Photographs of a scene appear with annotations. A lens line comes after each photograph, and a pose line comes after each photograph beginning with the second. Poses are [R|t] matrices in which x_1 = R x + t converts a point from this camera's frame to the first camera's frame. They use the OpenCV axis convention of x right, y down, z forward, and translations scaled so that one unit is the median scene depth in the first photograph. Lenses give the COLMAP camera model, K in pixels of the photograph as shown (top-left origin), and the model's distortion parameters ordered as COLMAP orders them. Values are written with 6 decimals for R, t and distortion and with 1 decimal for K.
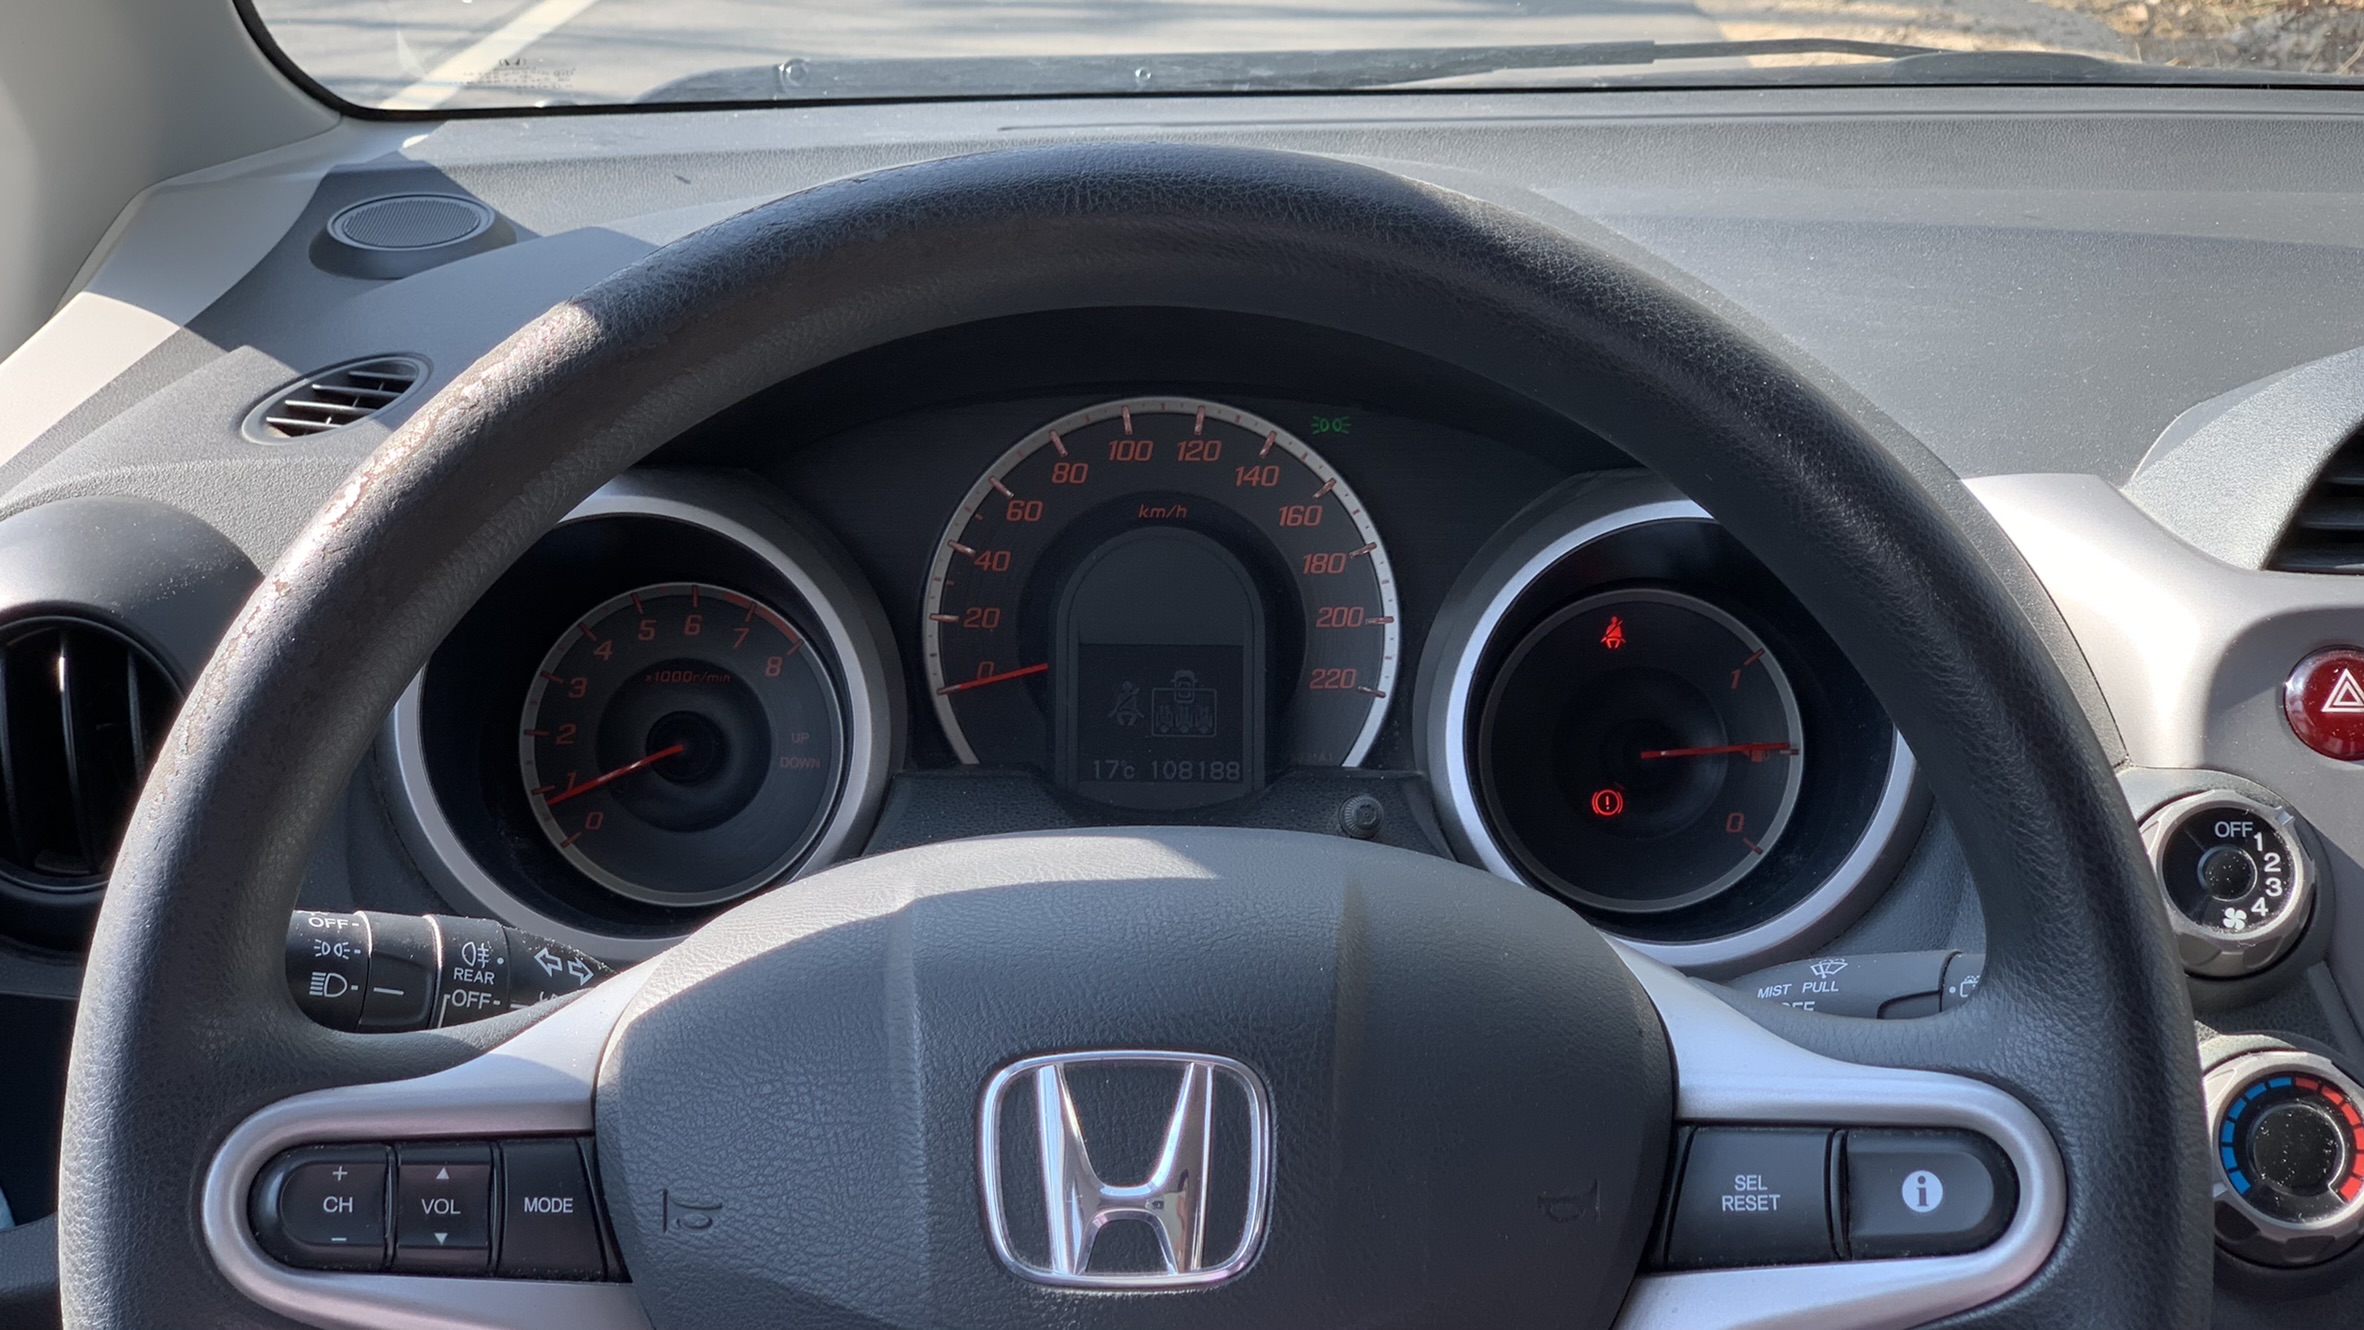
lens RADIAL K [[3532.0, 0, 1175.5], [0, 3532.0, 713.0], [0, 0, 1]] dist [0.053185, 0.000000]
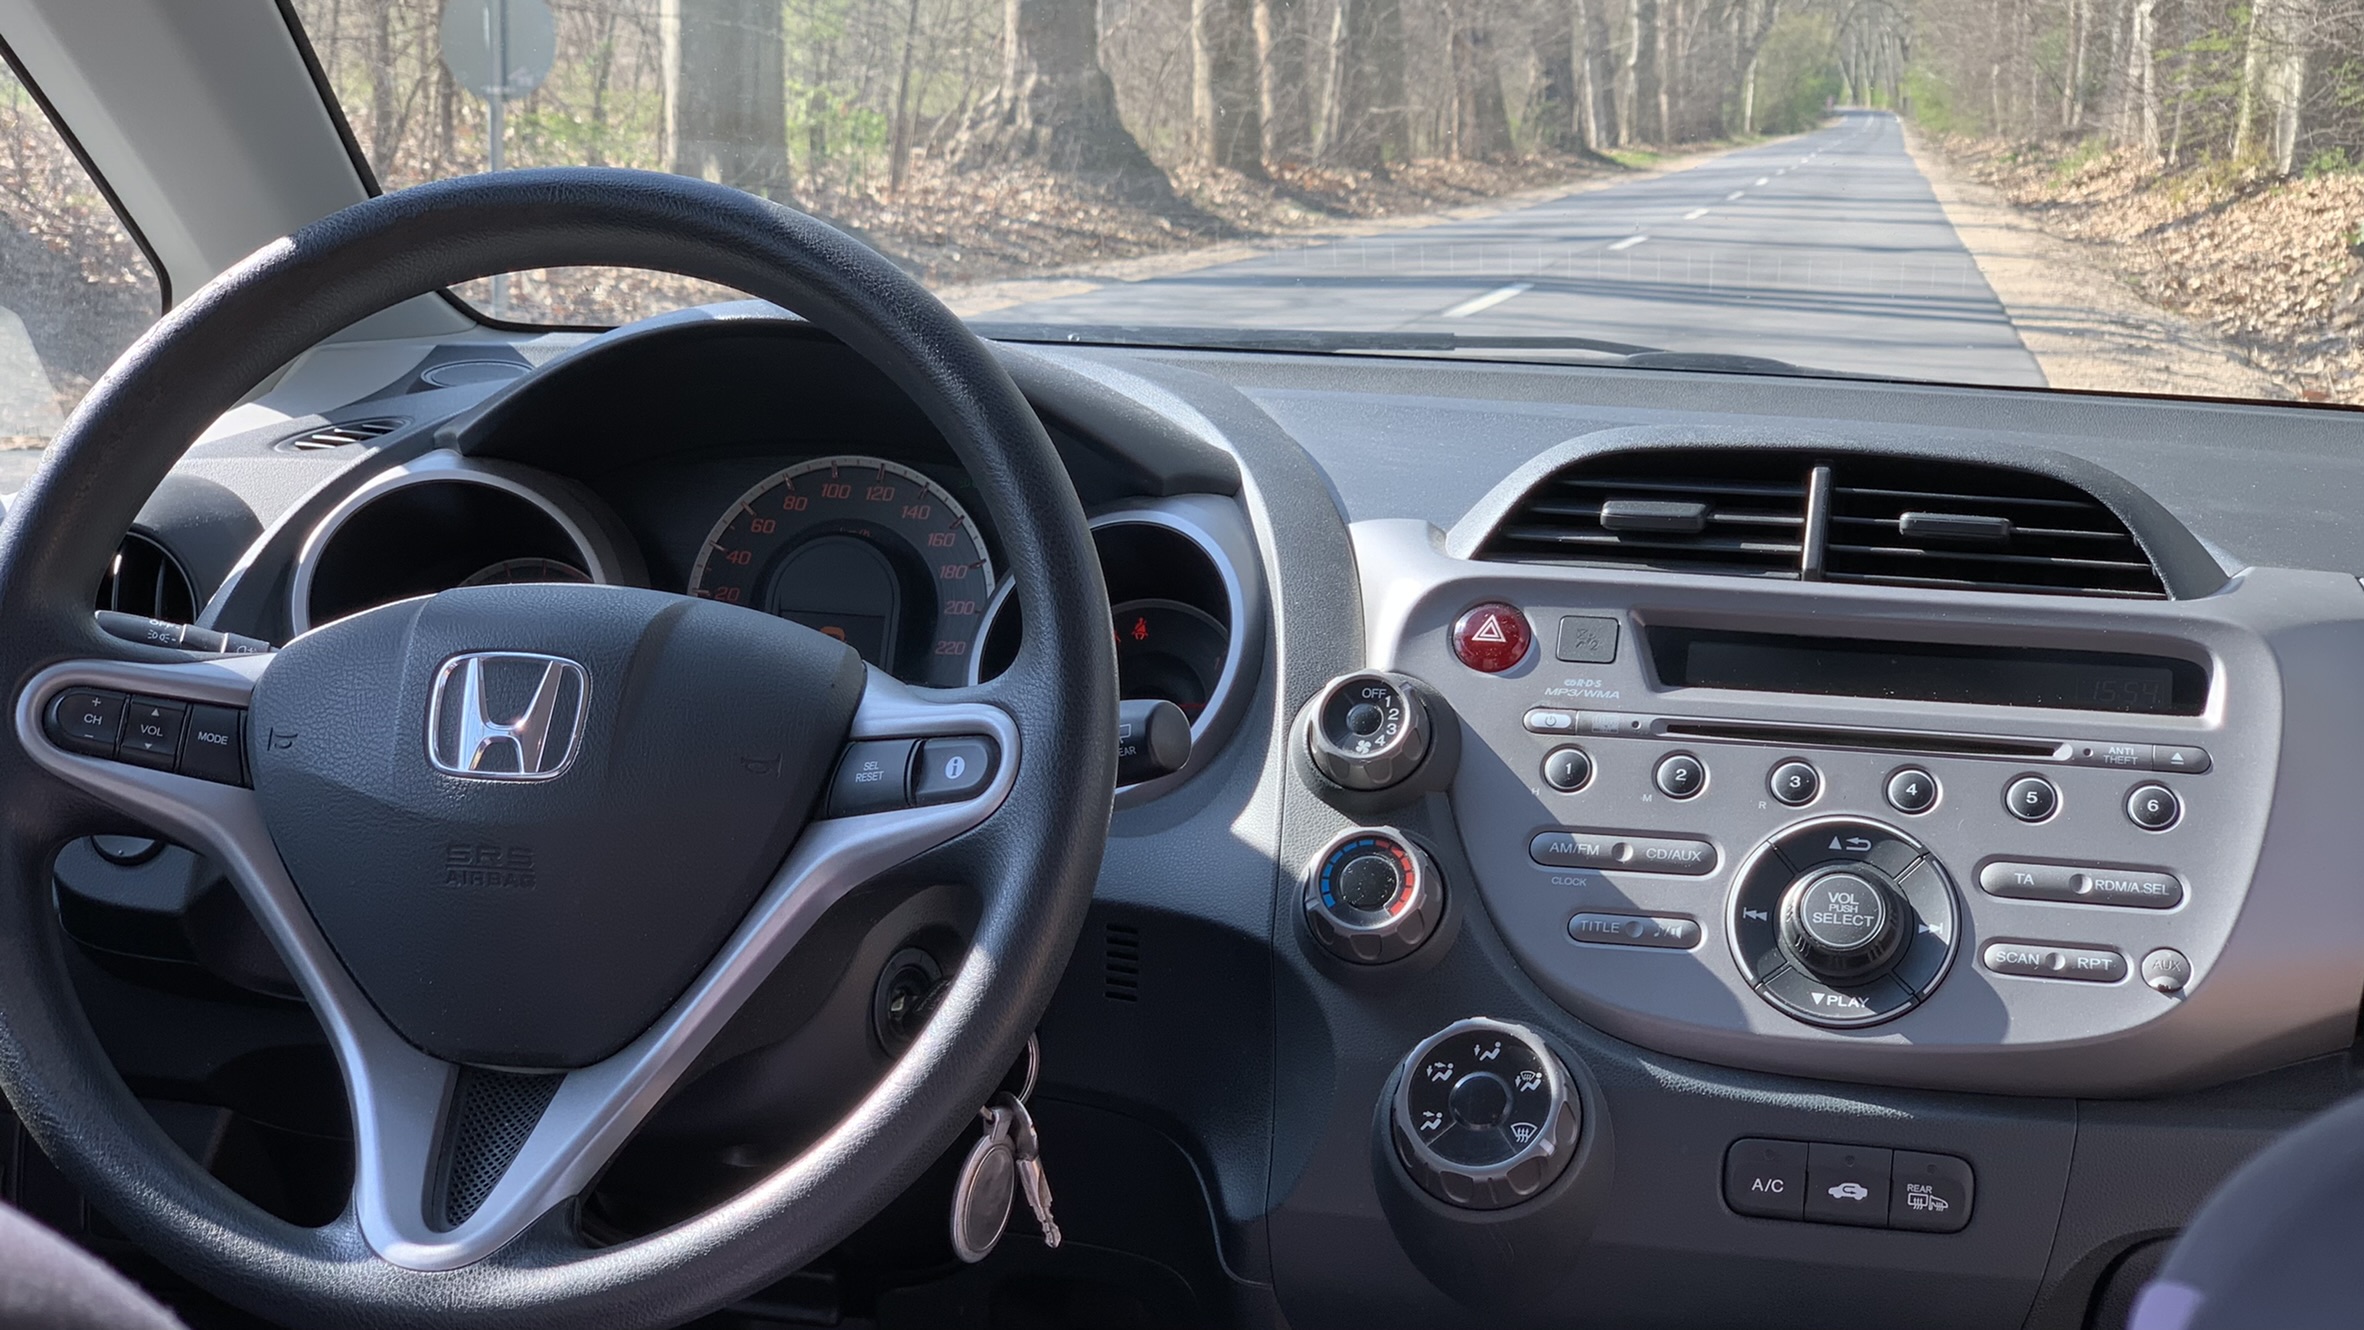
lens RADIAL K [[3532.0, 0, 1172.3], [0, 3532.0, 650.9], [0, 0, 1]] dist [0.053185, 0.000000]
pose [[0.985057, 0.061828, -0.160750, 0.462516], [-0.087588, 0.983473, -0.158462, 0.269523], [0.148296, 0.170174, 0.974192, -0.527375]]
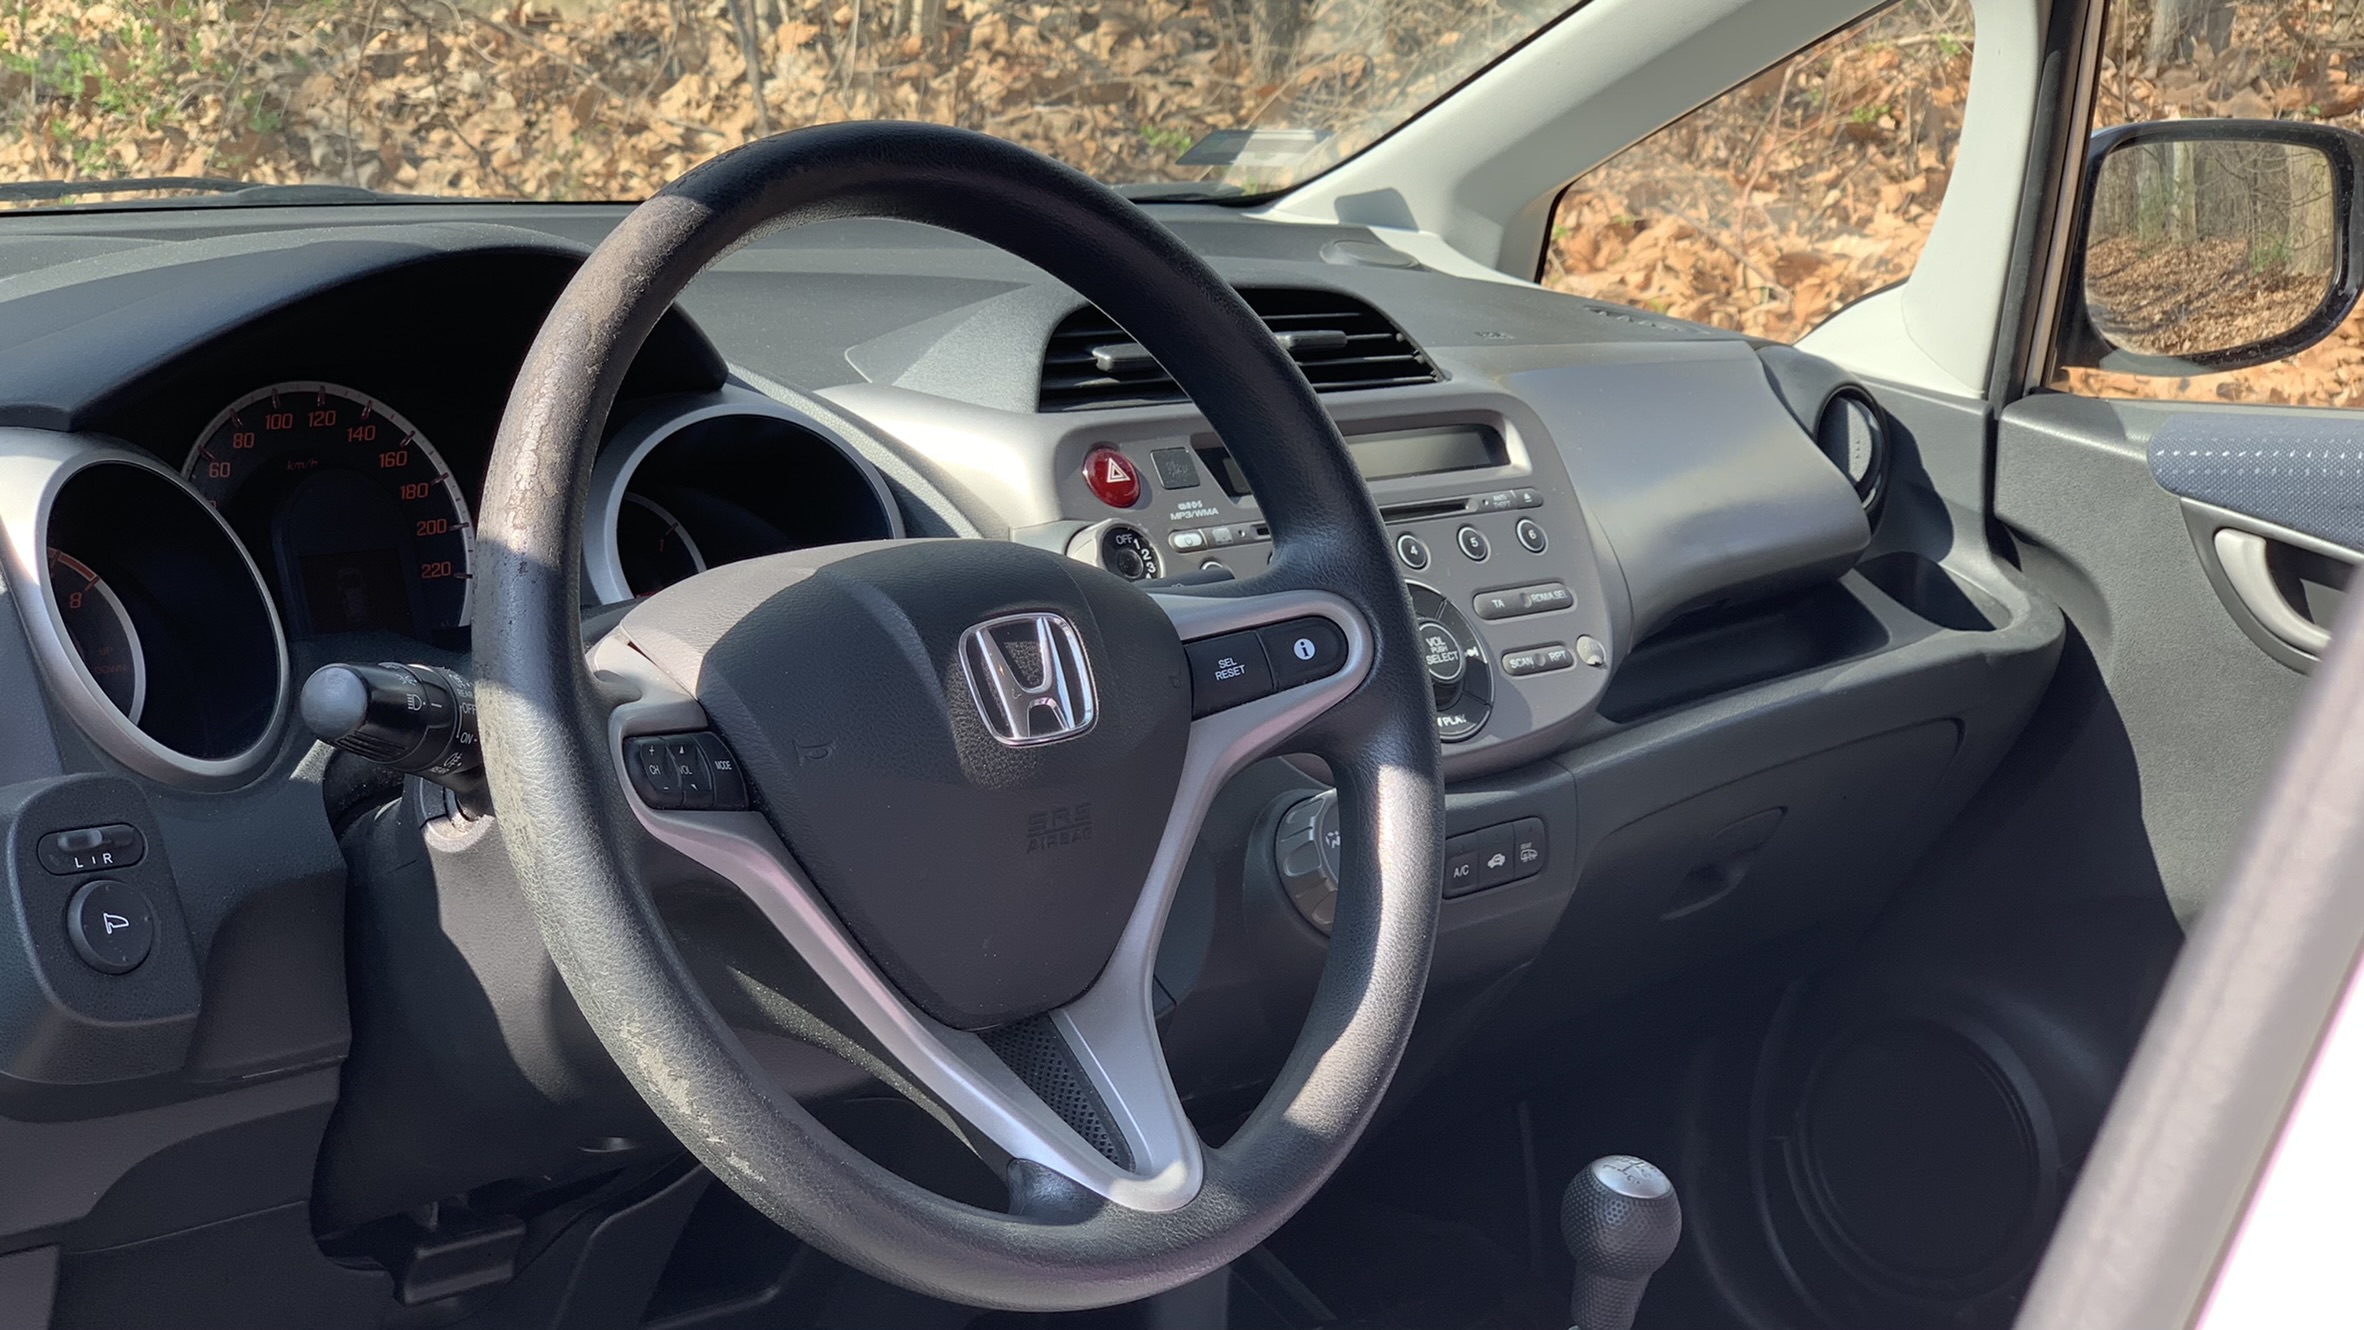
lens RADIAL K [[3532.0, 0, 1206.1], [0, 3532.0, 682.6], [0, 0, 1]] dist [0.053185, 0.000000]
pose [[0.666743, -0.116777, 0.736082, -0.985136], [0.180848, 0.983480, -0.007787, 0.124560], [-0.723013, 0.138311, 0.676847, -0.211903]]
